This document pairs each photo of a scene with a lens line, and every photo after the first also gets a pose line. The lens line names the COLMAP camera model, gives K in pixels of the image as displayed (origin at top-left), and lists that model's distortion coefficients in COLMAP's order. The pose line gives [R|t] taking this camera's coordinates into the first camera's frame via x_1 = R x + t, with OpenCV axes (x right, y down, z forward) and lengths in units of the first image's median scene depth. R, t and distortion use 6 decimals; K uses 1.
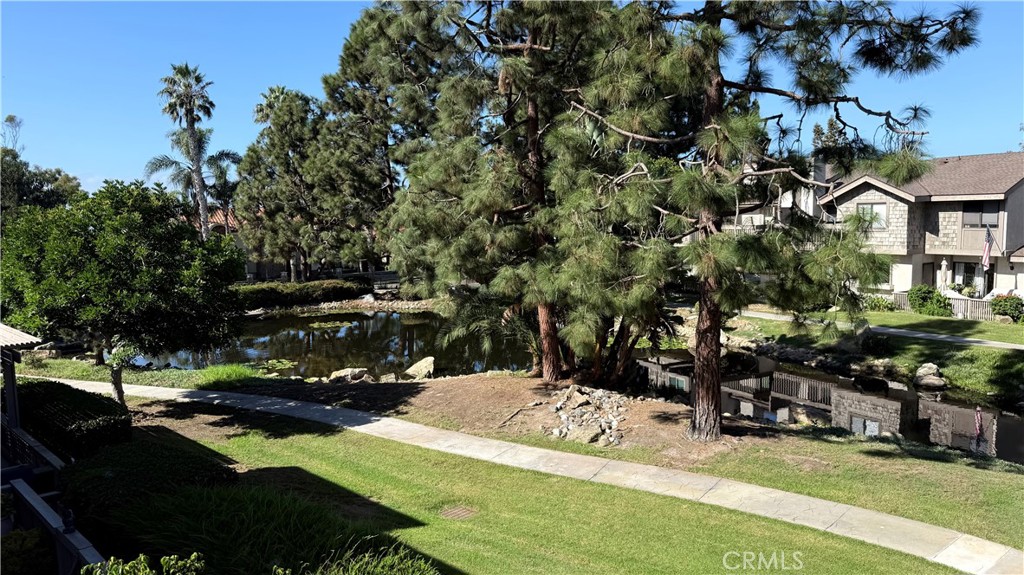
lens RADIAL K [[701.9, 0, 513.3], [0, 701.9, 291.2], [0, 0, 1]] dist [0.046662, -0.001050]
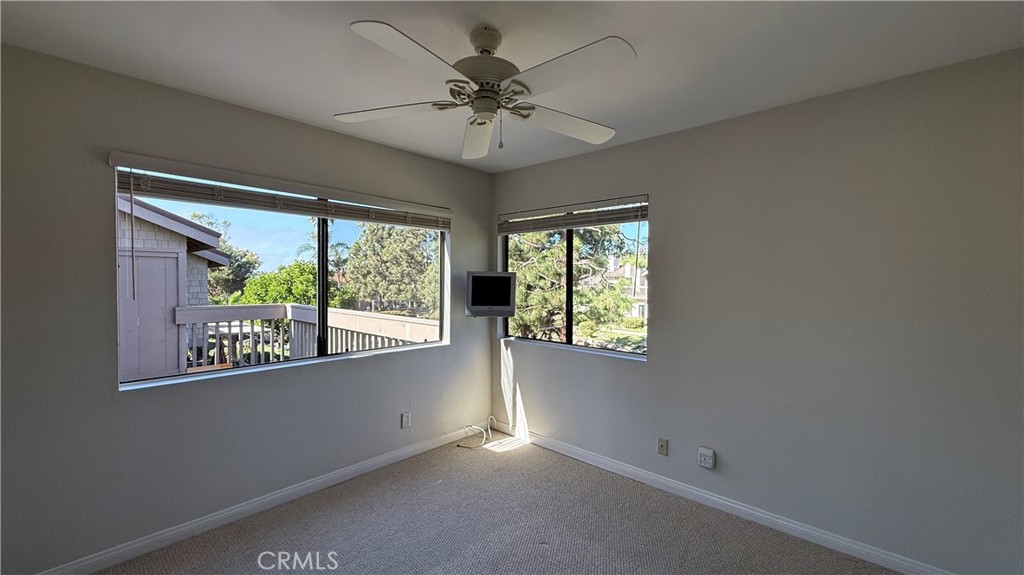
lens RADIAL K [[407.5, 0, 514.0], [0, 407.5, 282.4], [0, 0, 1]] dist [-0.003234, 0.000489]
pose [[0.999211, 0.017500, 0.035650, 0.025617], [-0.013946, 0.995126, -0.097622, 0.011914], [-0.037185, 0.097048, 0.994585, -0.120262]]
